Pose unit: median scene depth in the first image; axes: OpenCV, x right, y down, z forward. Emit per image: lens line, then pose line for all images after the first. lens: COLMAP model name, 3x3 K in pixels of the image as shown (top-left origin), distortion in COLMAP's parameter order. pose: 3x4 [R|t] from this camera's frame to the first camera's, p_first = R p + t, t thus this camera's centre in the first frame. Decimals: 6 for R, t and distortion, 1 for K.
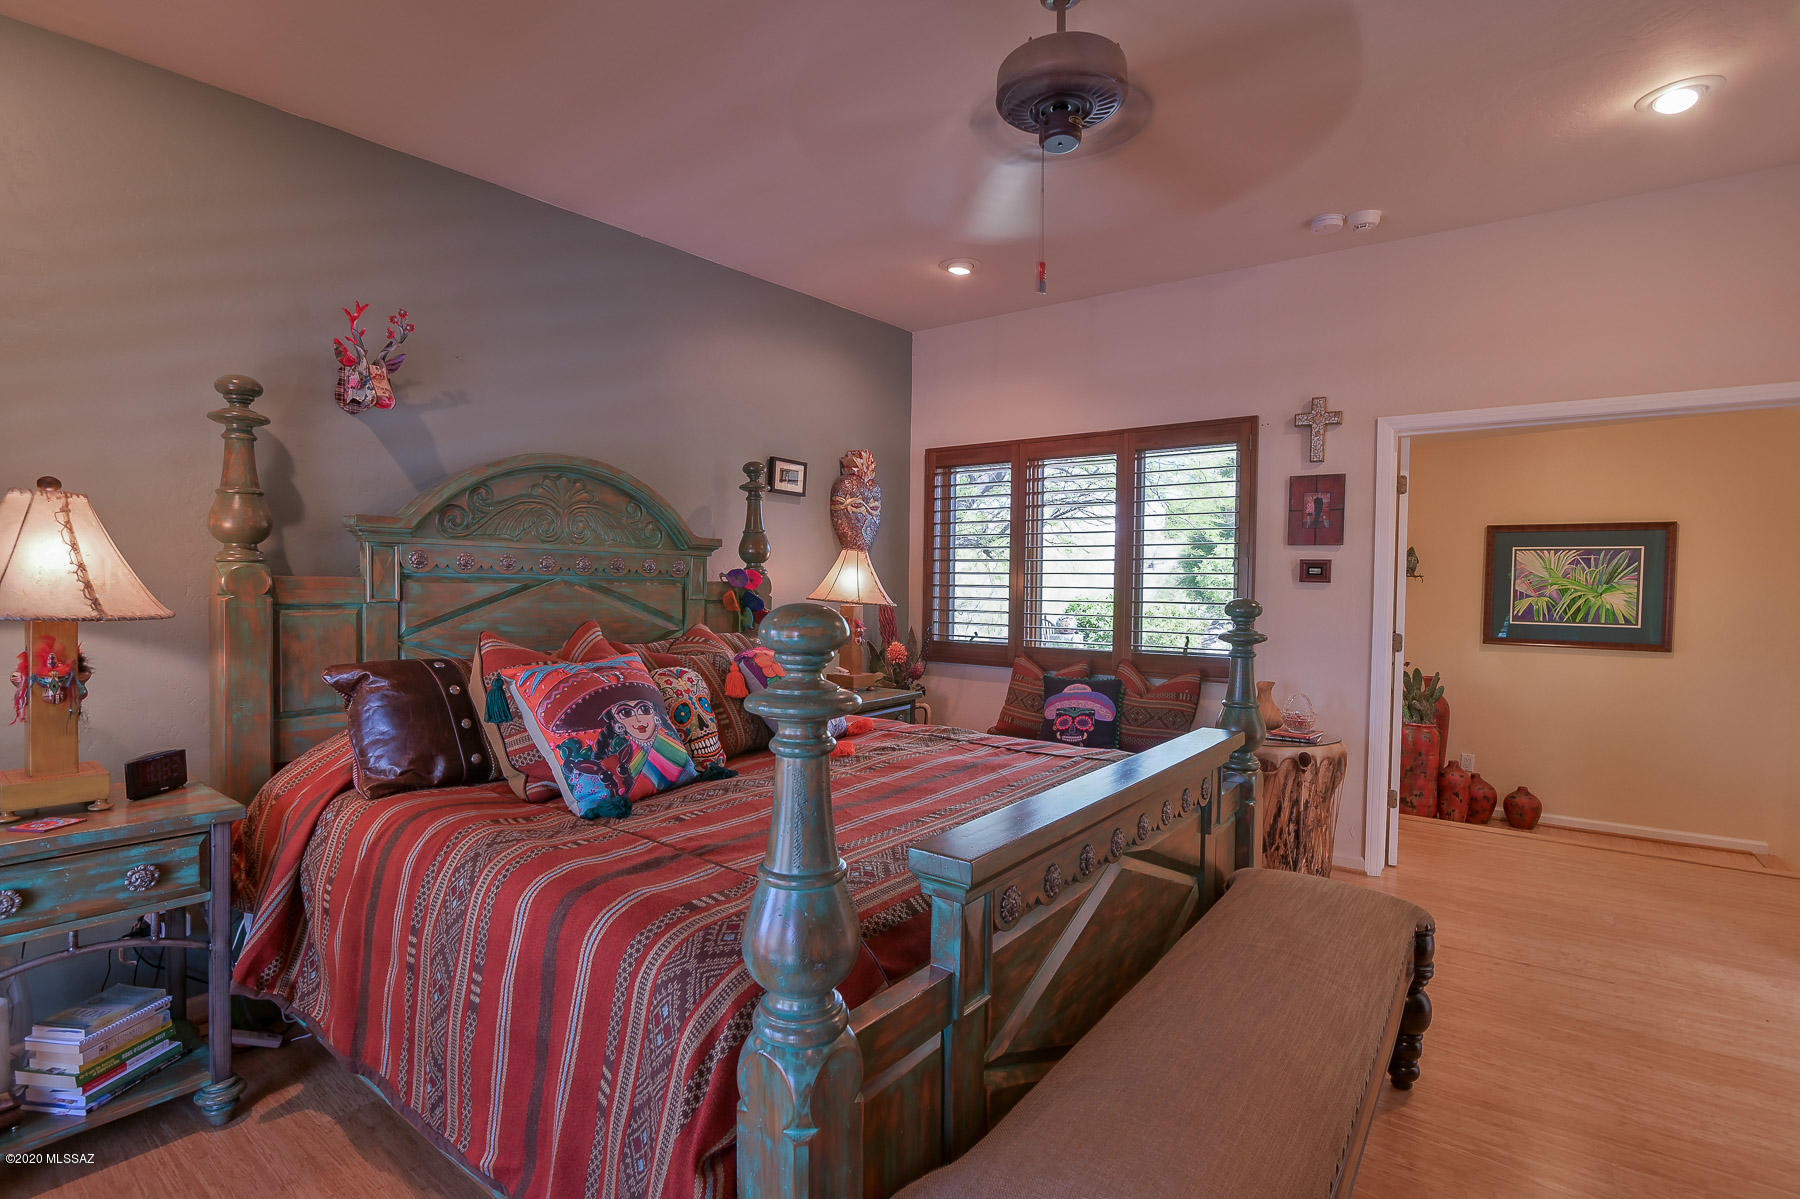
lens RADIAL K [[831.0, 0, 893.0], [0, 831.0, 608.0], [0, 0, 1]] dist [-0.014474, -0.000605]
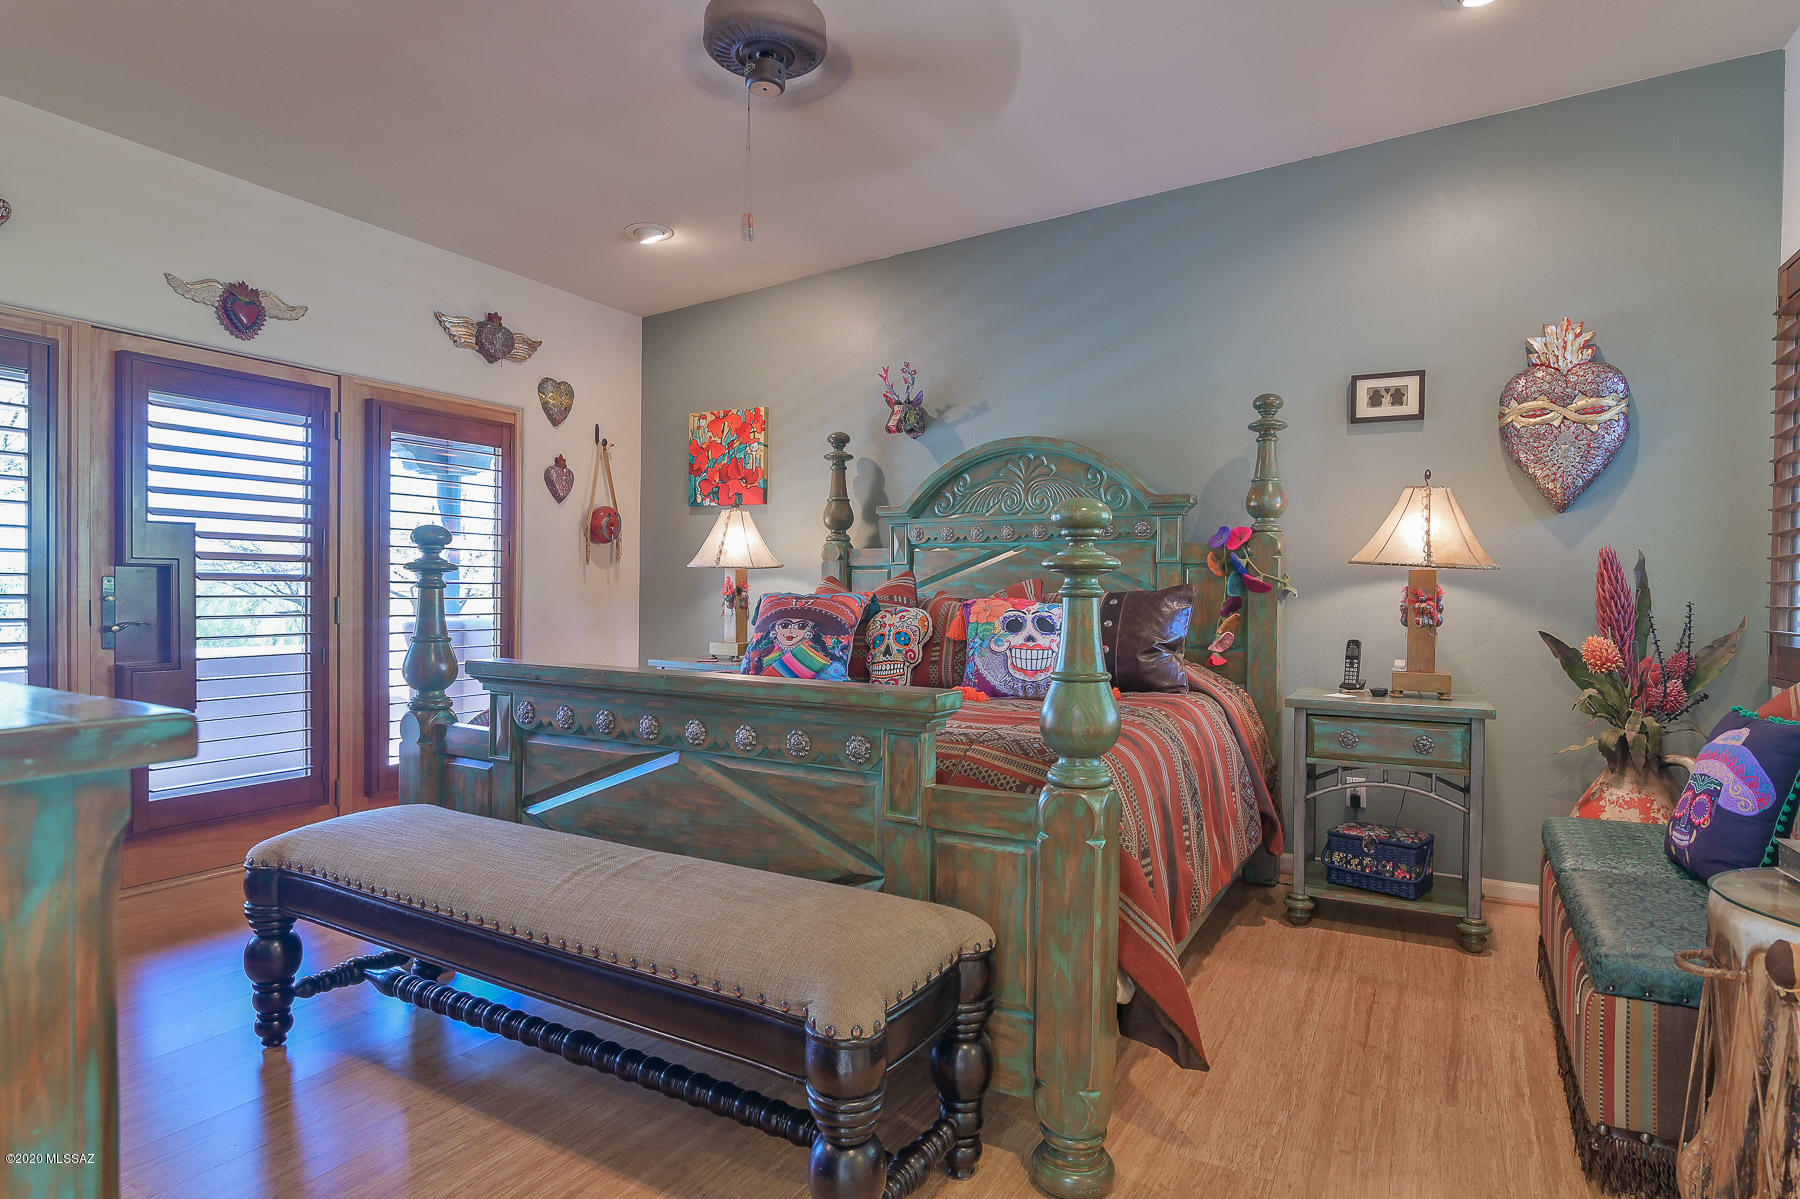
lens RADIAL K [[983.8, 0, 898.2], [0, 983.8, 602.1], [0, 0, 1]] dist [-0.001919, -0.001240]
pose [[0.126466, -0.003599, -0.991964, 0.934931], [-0.037852, 0.999248, -0.008451, 0.062465], [0.991249, 0.038617, 0.126234, 0.658379]]
